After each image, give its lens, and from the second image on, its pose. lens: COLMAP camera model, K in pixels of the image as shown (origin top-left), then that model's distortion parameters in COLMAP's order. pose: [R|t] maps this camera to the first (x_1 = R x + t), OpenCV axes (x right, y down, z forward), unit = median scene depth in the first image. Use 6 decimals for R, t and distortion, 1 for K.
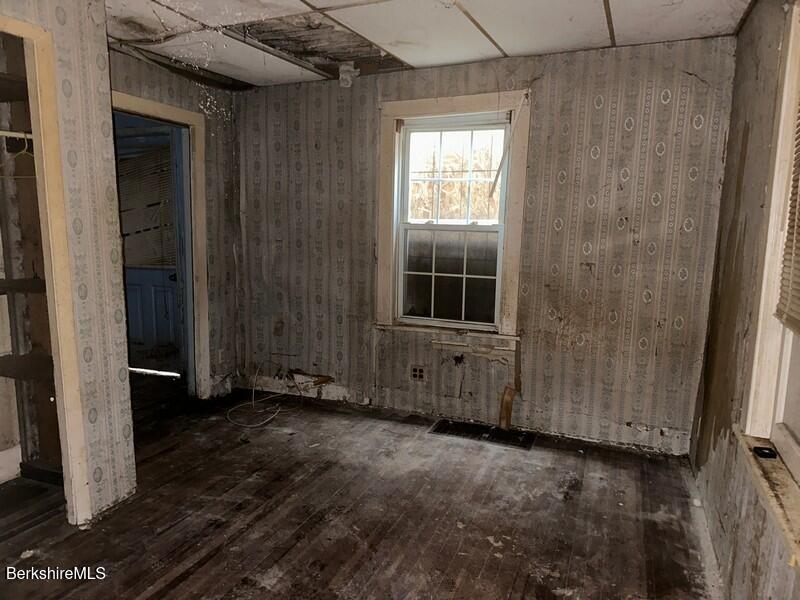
lens RADIAL K [[559.1, 0, 401.1], [0, 559.1, 299.4], [0, 0, 1]] dist [0.051423, -0.080076]
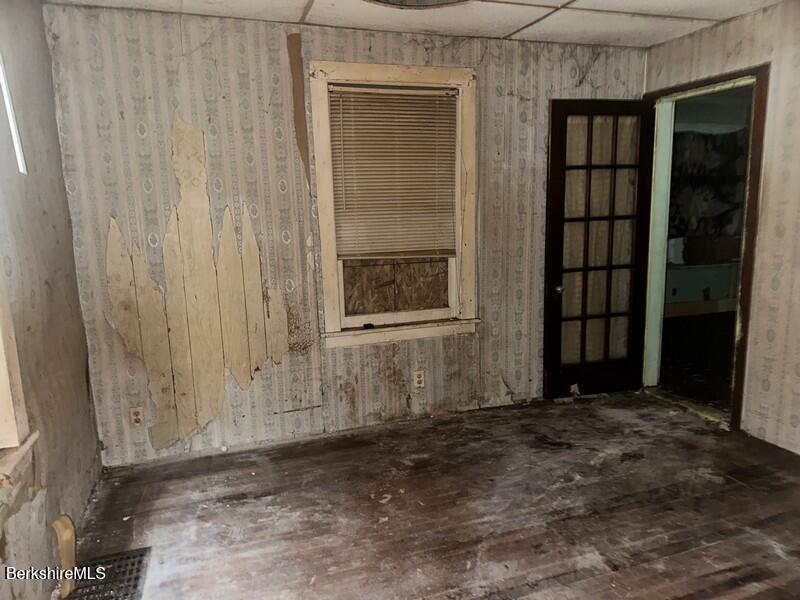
lens RADIAL K [[559.1, 0, 403.9], [0, 559.1, 301.3], [0, 0, 1]] dist [0.051423, -0.080076]
pose [[-0.655500, -0.132133, 0.743546, -0.554007], [0.123561, 0.952542, 0.278202, -0.211388], [-0.745018, 0.274235, -0.608065, 1.368510]]
